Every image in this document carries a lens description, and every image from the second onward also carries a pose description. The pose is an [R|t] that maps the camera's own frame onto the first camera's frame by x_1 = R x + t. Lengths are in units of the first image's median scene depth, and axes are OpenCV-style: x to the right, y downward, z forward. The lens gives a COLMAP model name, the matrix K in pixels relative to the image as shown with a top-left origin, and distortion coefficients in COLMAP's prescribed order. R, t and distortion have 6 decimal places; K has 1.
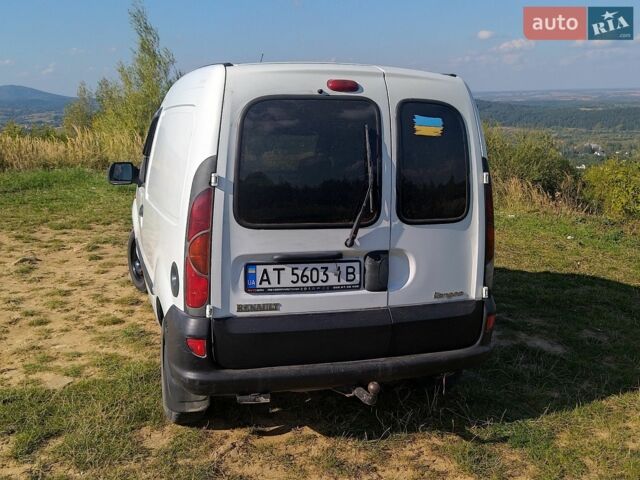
lens RADIAL K [[647.6, 0, 320.0], [0, 647.6, 240.0], [0, 0, 1]] dist [0.107999, -0.198095]
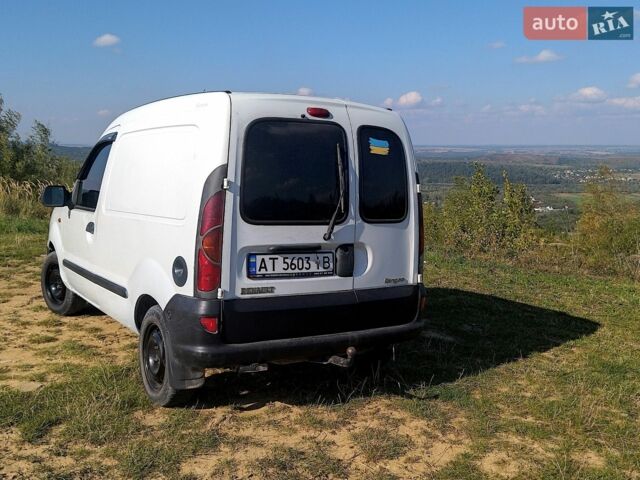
lens RADIAL K [[647.6, 0, 320.0], [0, 647.6, 240.0], [0, 0, 1]] dist [0.107999, -0.198095]
pose [[0.966039, -0.013936, 0.258021, -0.281880], [0.033232, 0.996953, -0.070573, 0.095554], [-0.256252, 0.076751, 0.963558, -0.191802]]
